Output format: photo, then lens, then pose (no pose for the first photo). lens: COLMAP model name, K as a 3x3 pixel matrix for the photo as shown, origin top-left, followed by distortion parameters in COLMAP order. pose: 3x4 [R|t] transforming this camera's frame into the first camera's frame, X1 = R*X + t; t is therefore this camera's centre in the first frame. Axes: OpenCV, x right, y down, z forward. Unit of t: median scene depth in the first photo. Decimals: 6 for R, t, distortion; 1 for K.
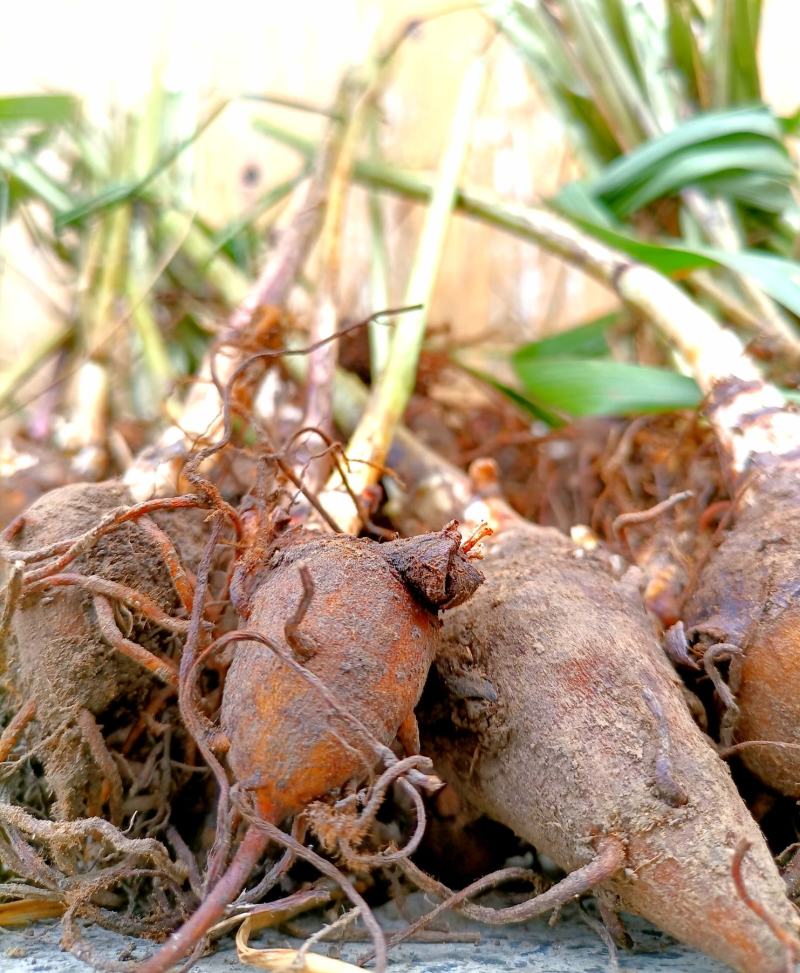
lens RADIAL K [[798.3, 0, 396.8], [0, 798.3, 487.0], [0, 0, 1]] dist [-0.050372, 0.009462]
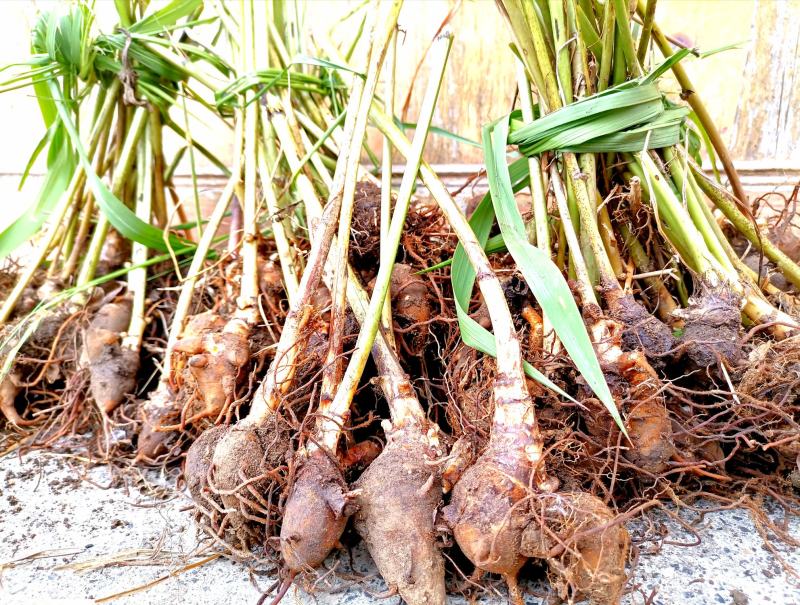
lens RADIAL K [[537.9, 0, 399.9], [0, 537.9, 301.7], [0, 0, 1]] dist [-0.003436, -0.001348]
pose [[0.981070, 0.041070, -0.189247, 0.593062], [0.053983, 0.880514, 0.470937, -1.470507], [0.185976, -0.472238, 0.861629, -0.344384]]
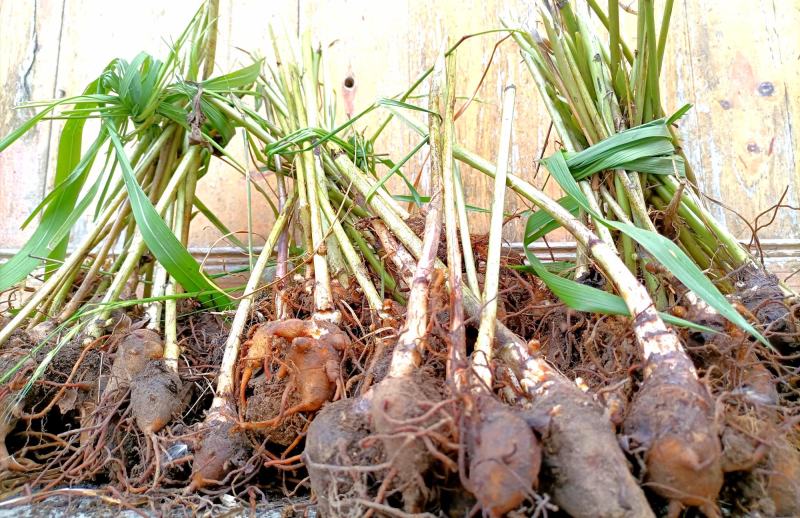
lens RADIAL K [[535.4, 0, 400.2], [0, 535.4, 252.8], [0, 0, 1]] dist [-0.002625, -0.005792]
pose [[0.999679, 0.003045, 0.025156, -0.490386], [-0.005396, 0.995566, 0.093912, -0.656638], [-0.024759, -0.094018, 0.995263, -0.793930]]
